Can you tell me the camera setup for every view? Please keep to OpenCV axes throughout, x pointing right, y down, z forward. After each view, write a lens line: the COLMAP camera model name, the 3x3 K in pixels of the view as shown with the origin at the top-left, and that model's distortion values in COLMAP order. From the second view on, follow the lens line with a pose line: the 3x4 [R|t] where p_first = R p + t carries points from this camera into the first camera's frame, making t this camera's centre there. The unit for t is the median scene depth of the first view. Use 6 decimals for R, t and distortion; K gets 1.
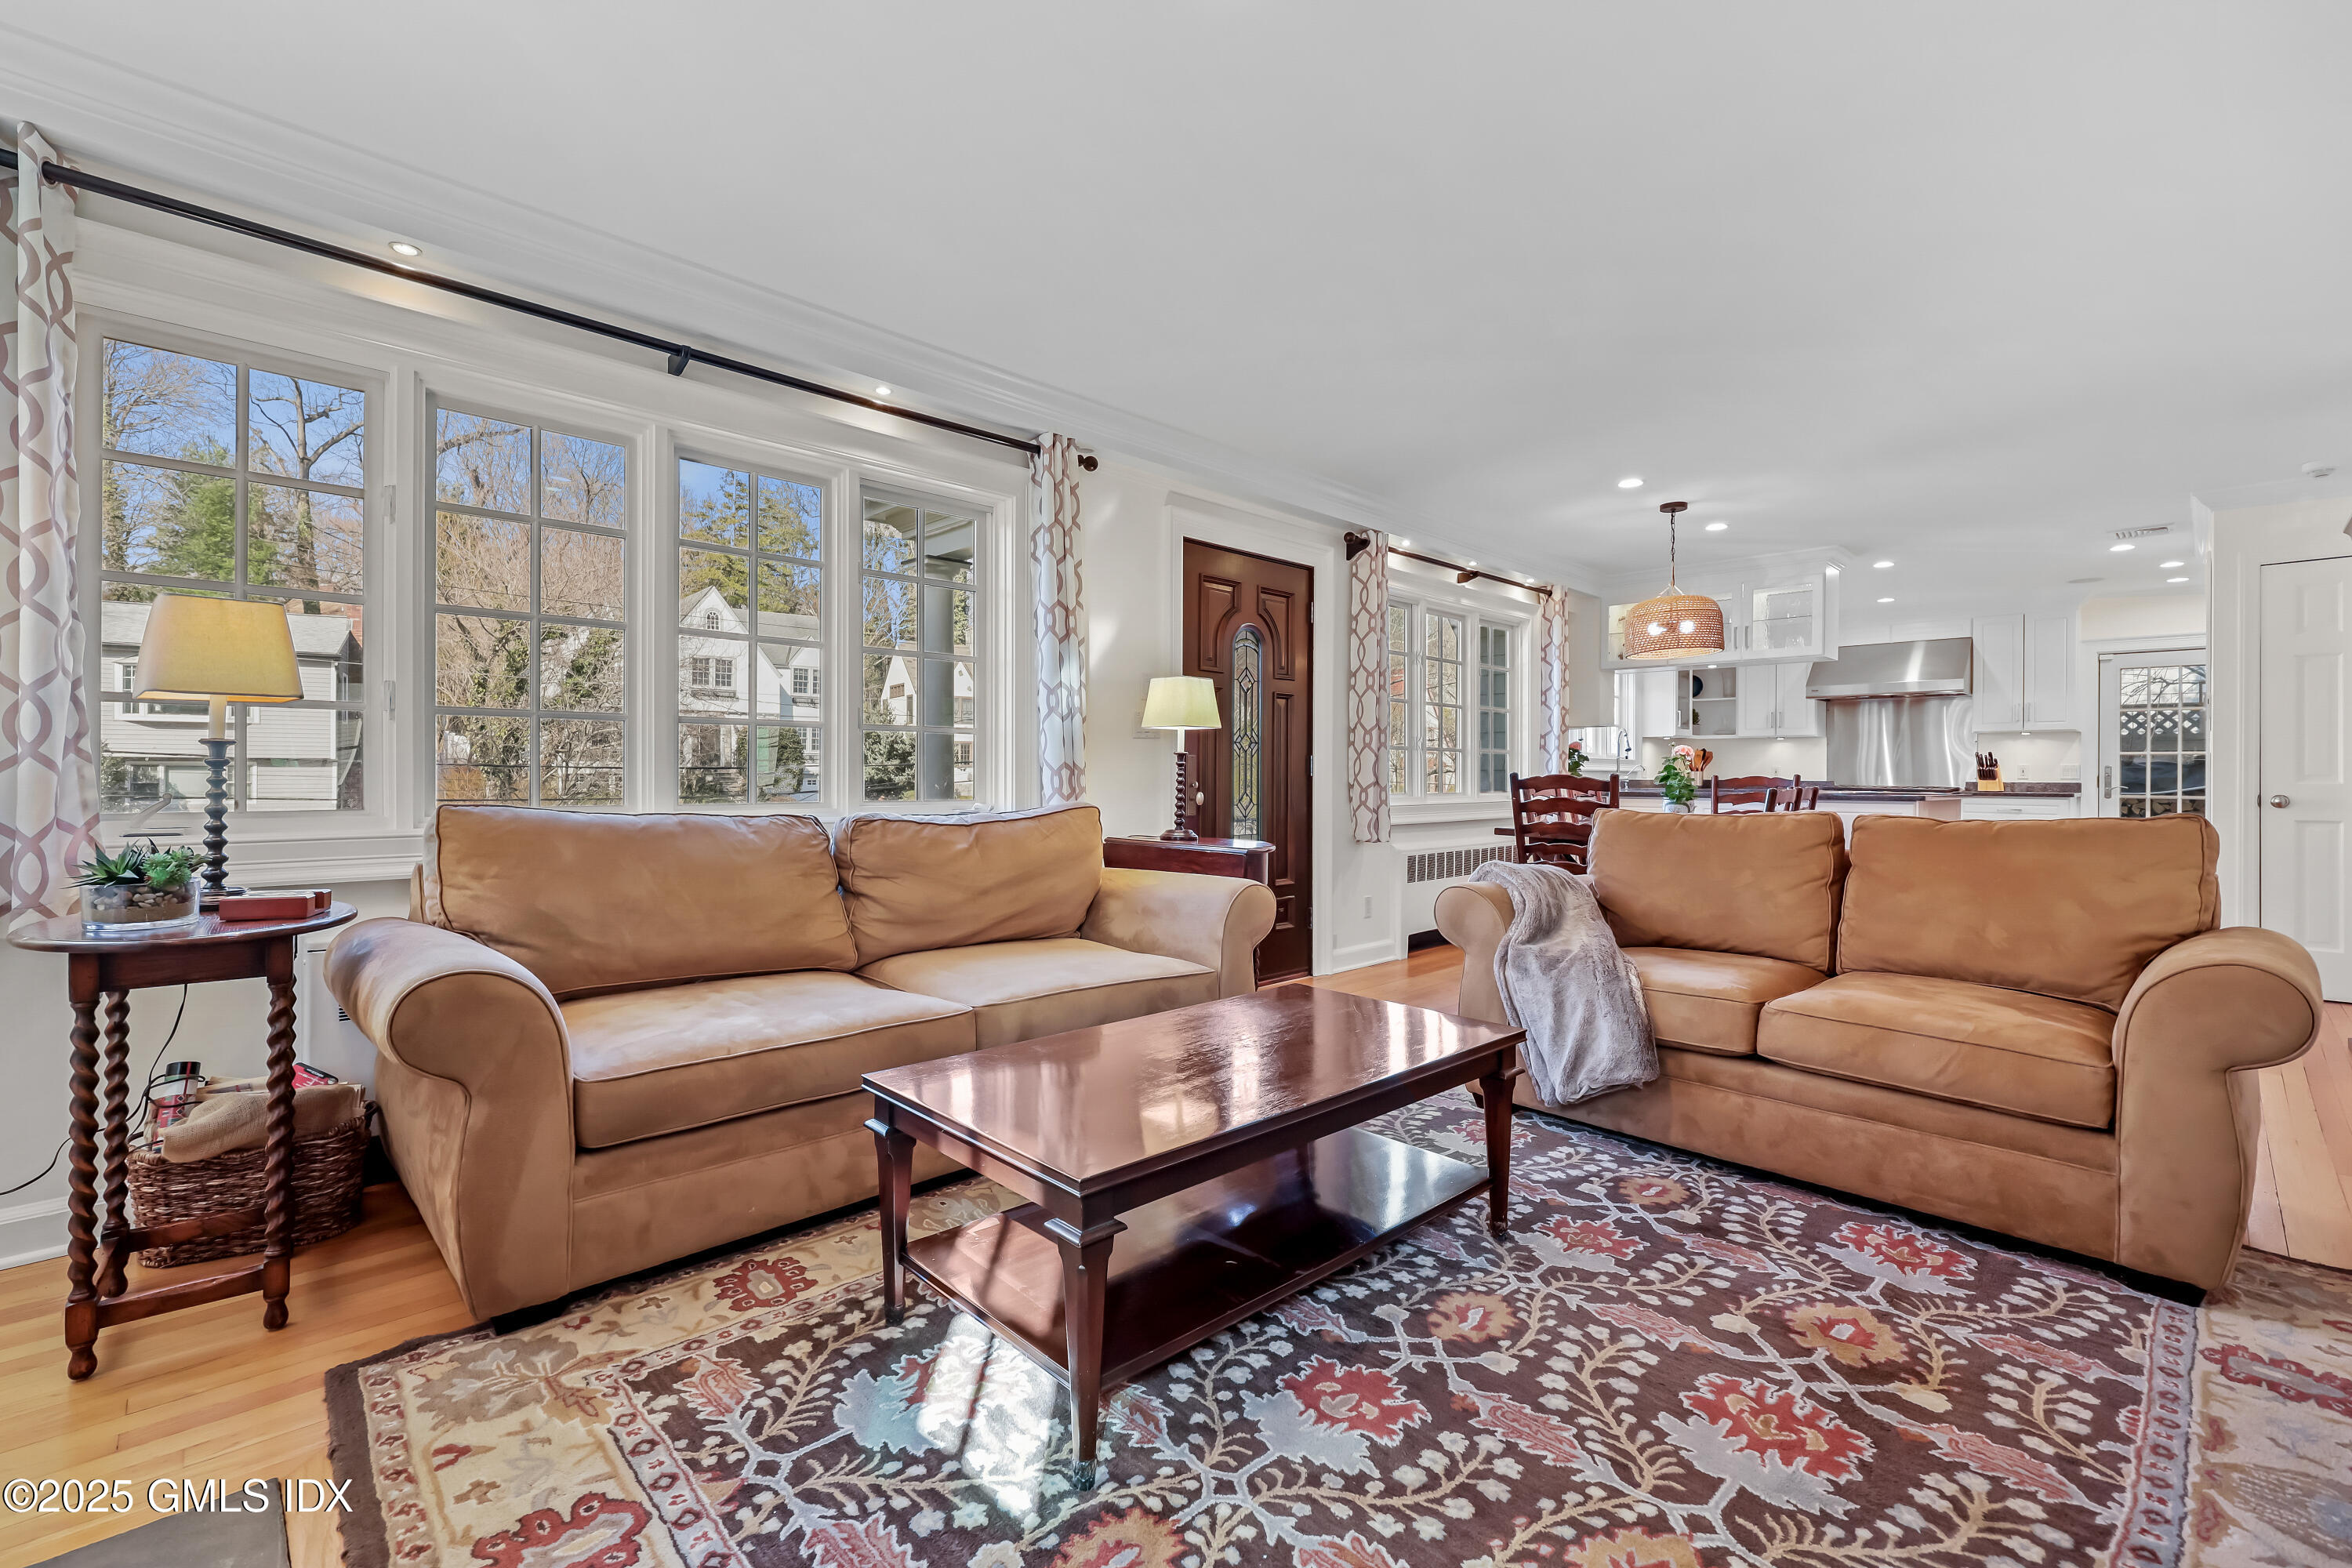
lens RADIAL K [[969.8, 0, 1183.8], [0, 969.8, 774.4], [0, 0, 1]] dist [-0.001681, -0.000136]
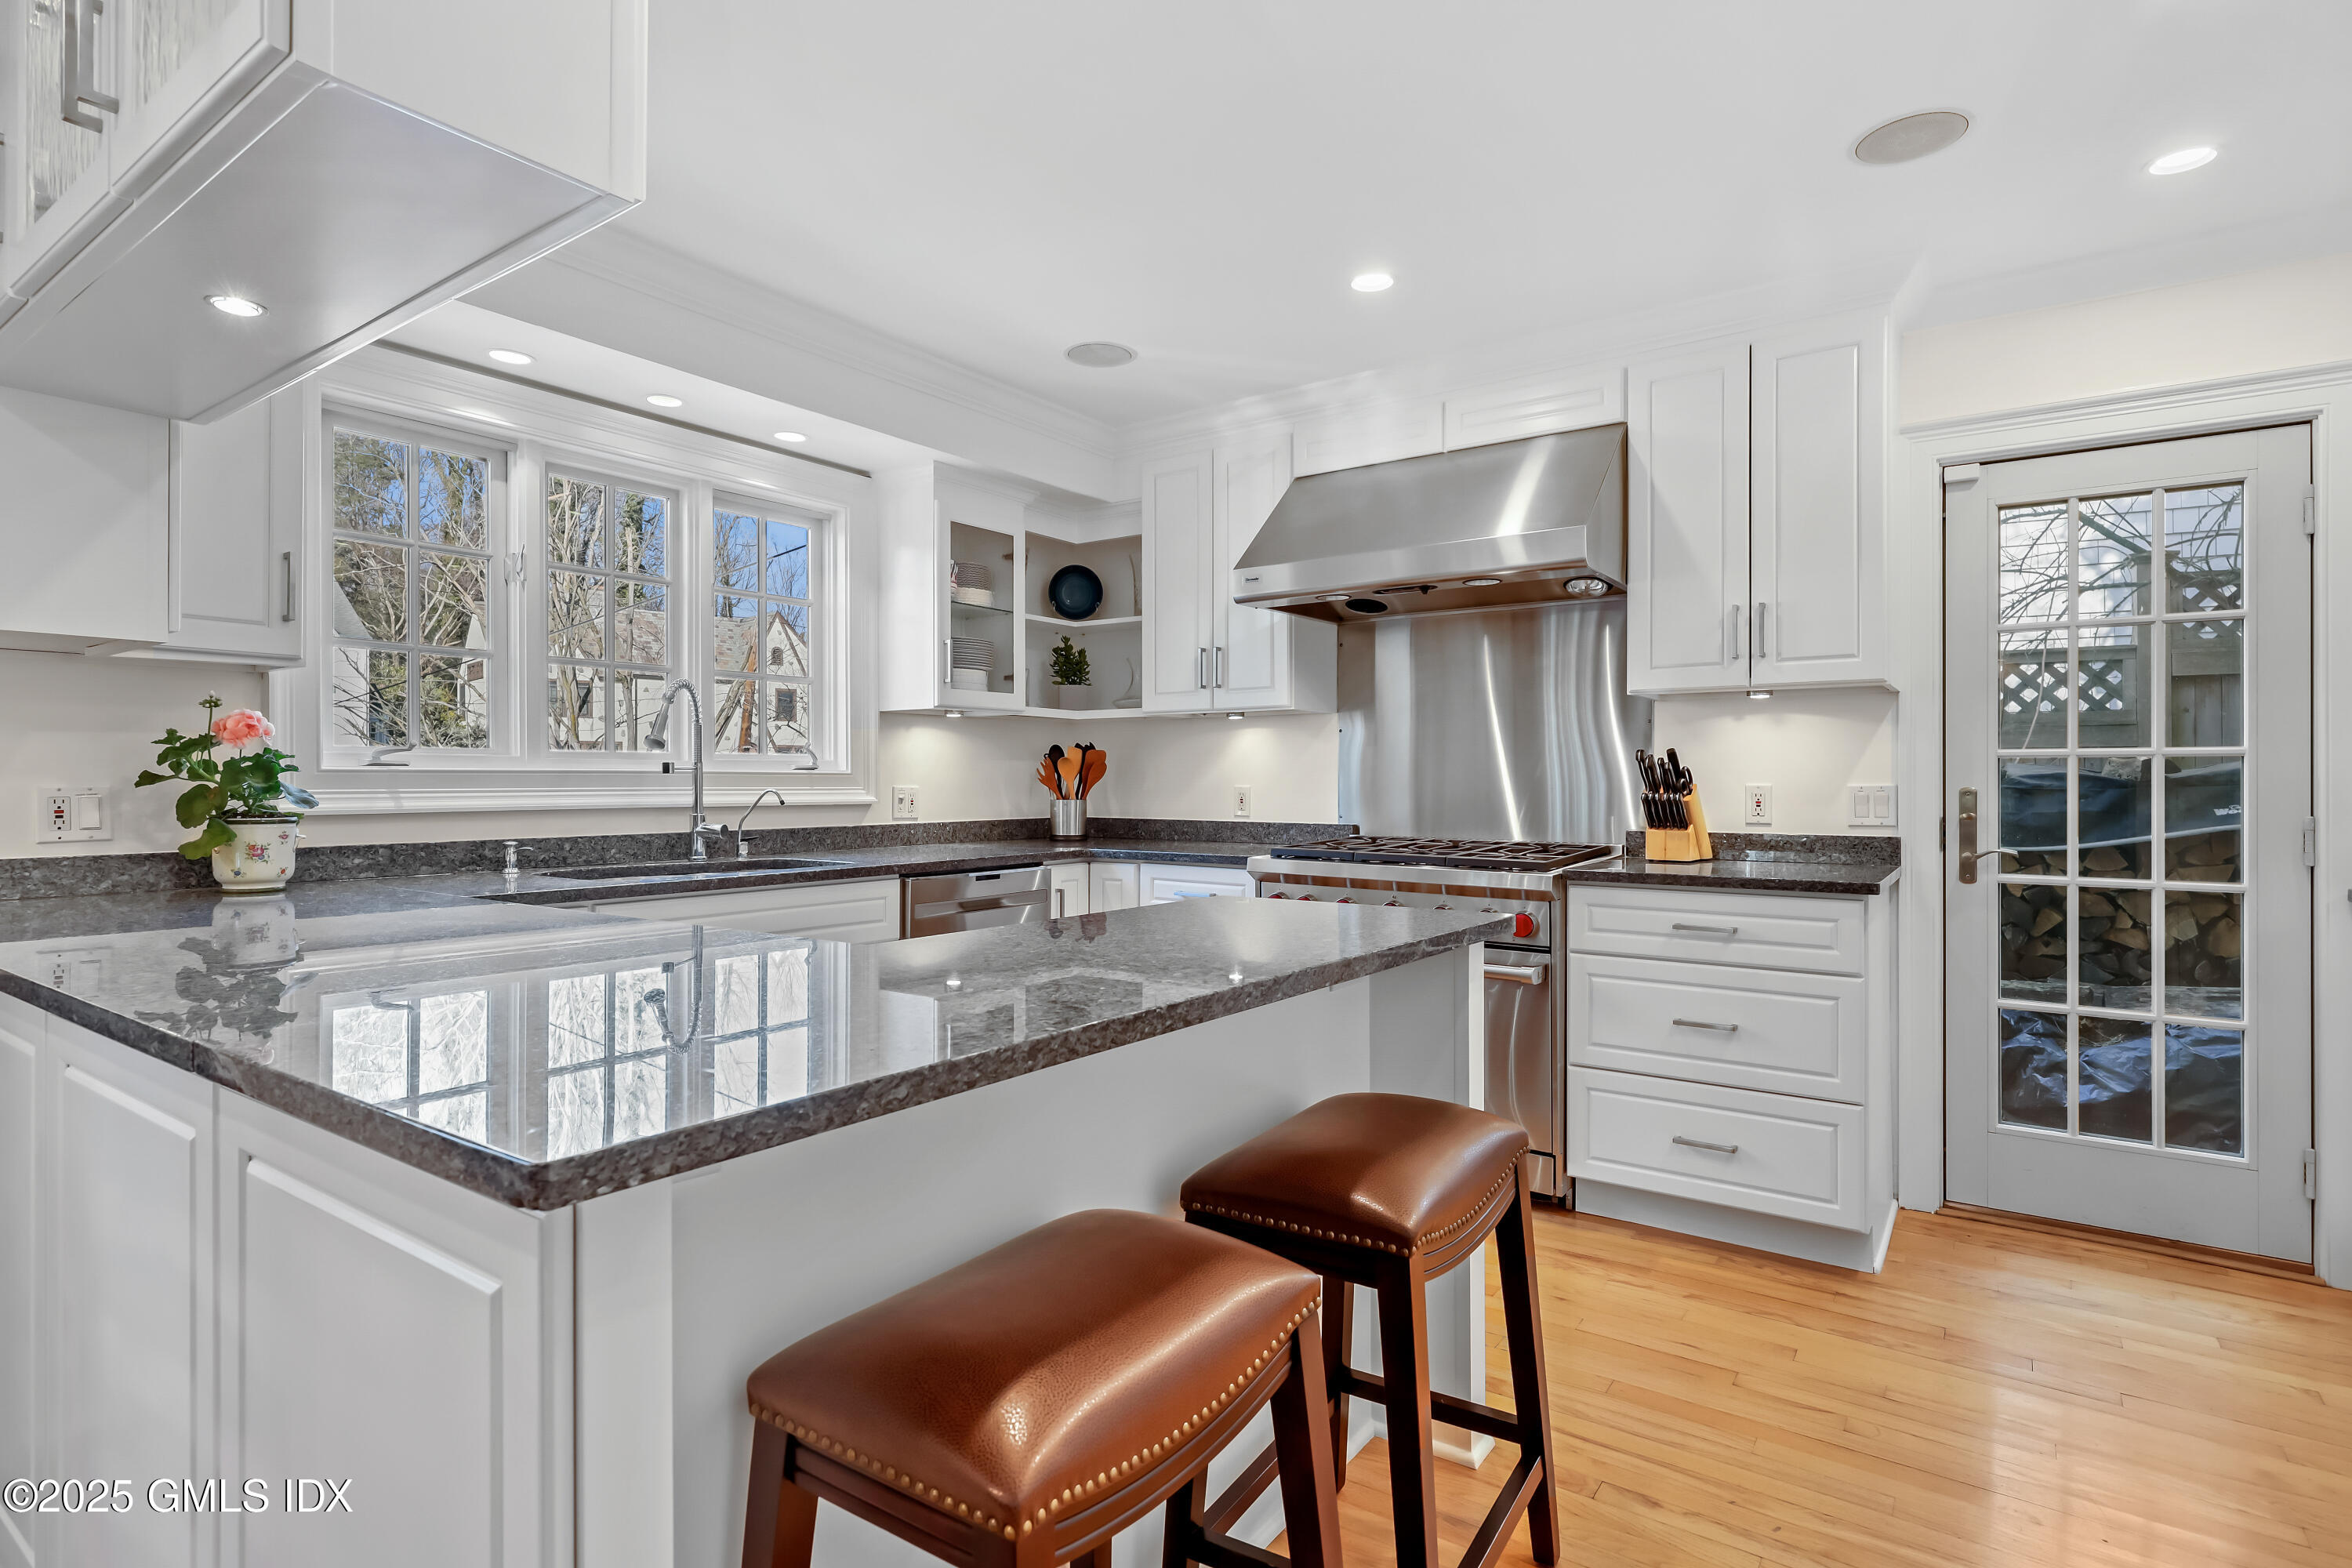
lens RADIAL K [[1243.7, 0, 1174.8], [0, 1243.7, 787.3], [0, 0, 1]] dist [0.001571, 0.000161]
pose [[0.984757, -0.001860, 0.173928, 0.579360], [0.003278, 0.999964, -0.007865, -0.006328], [-0.173907, 0.008315, 0.984727, 0.592288]]
